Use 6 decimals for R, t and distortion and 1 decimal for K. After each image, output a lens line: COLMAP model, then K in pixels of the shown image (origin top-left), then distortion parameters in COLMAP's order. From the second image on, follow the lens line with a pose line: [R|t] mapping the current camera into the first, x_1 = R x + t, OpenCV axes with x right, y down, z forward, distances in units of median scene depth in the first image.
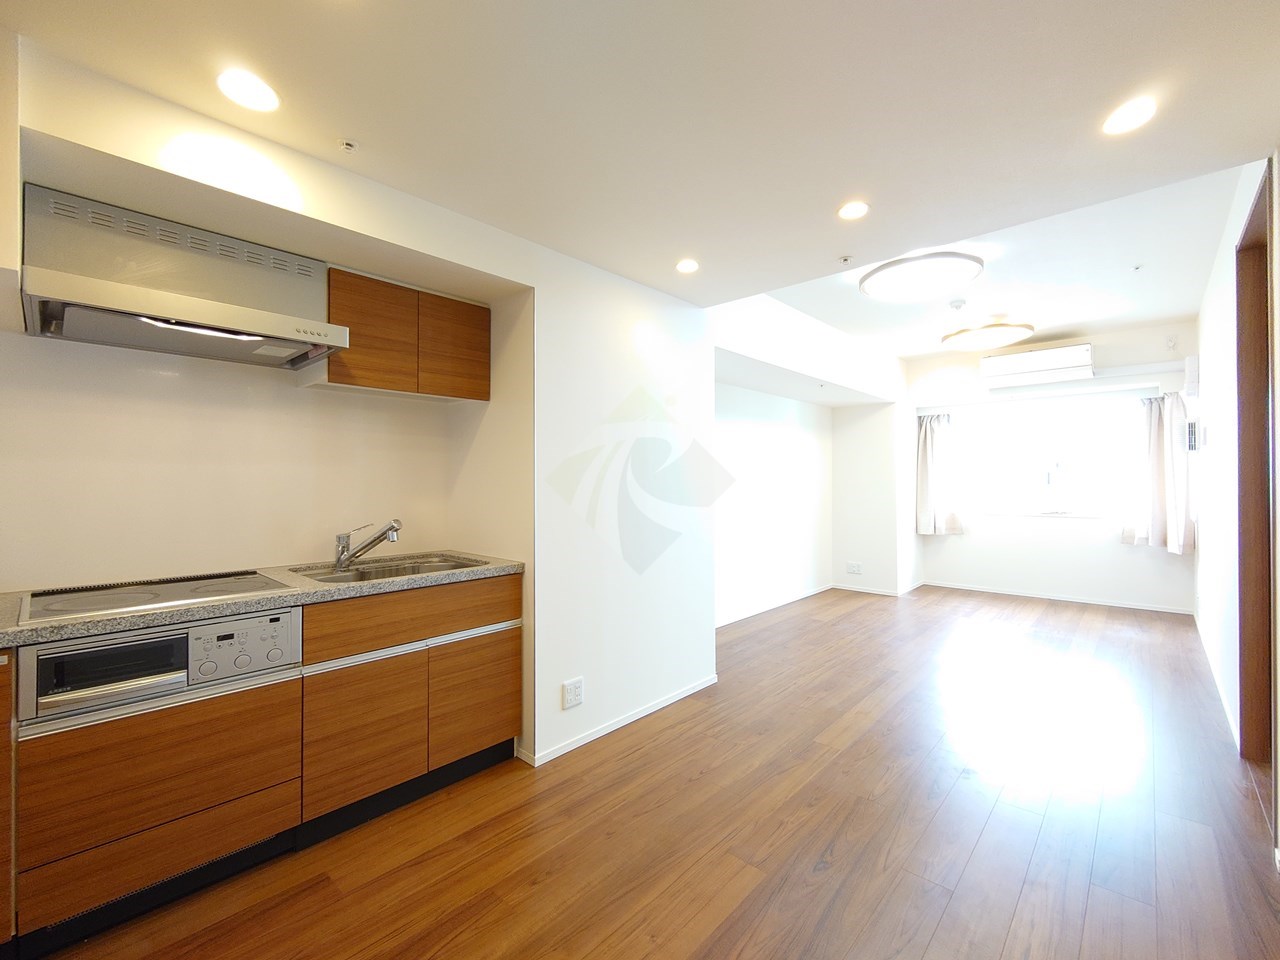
lens RADIAL K [[547.1, 0, 642.6], [0, 547.1, 479.3], [0, 0, 1]] dist [0.002815, -0.004368]
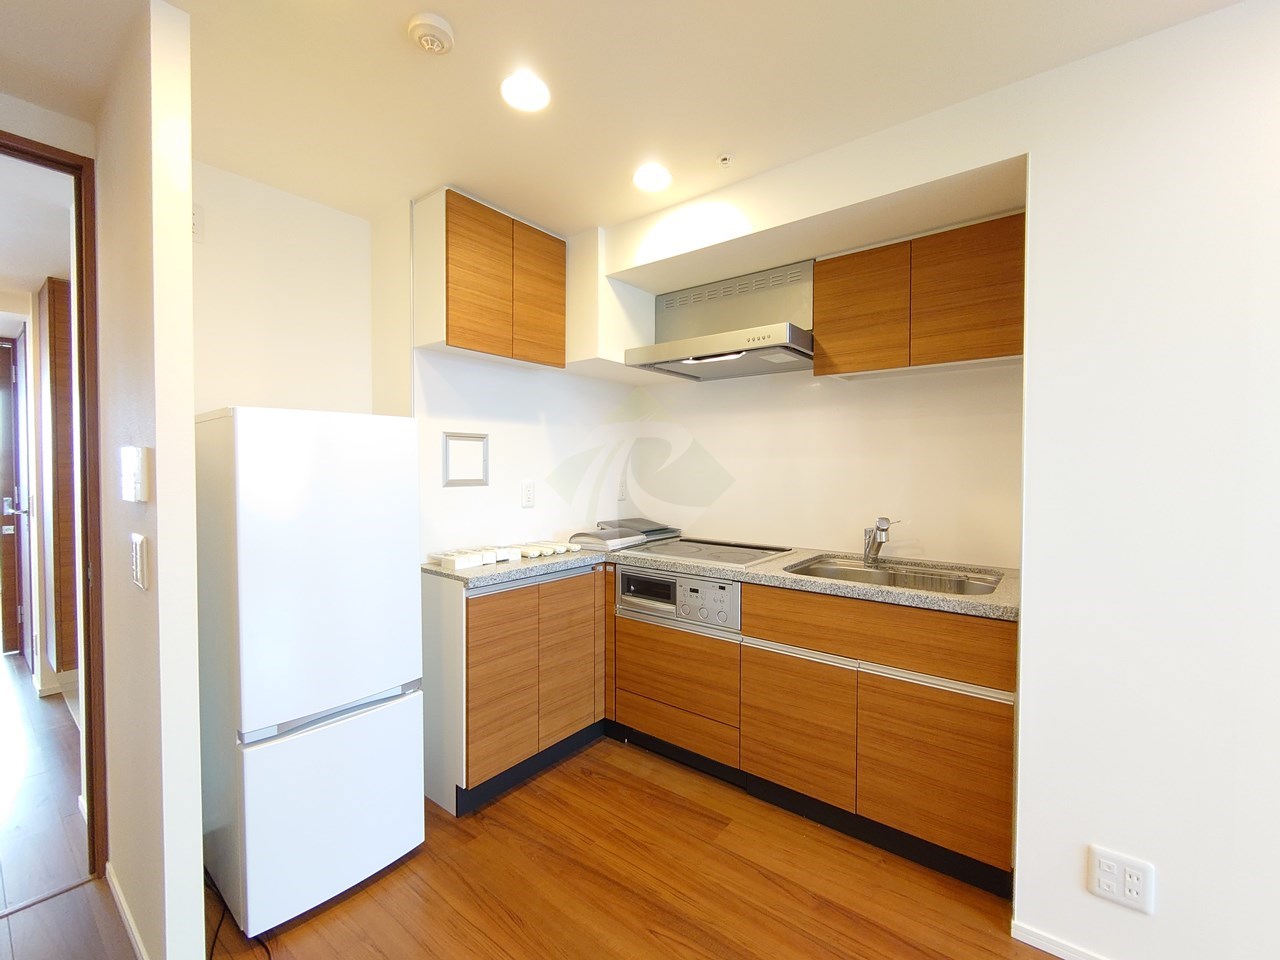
lens RADIAL K [[547.1, 0, 642.6], [0, 547.1, 479.3], [0, 0, 1]] dist [0.002815, -0.004368]
pose [[0.074790, 0.024624, -0.996895, 0.455353], [0.002196, 0.999689, 0.024858, -0.012096], [0.997197, -0.004049, 0.074712, 0.647299]]
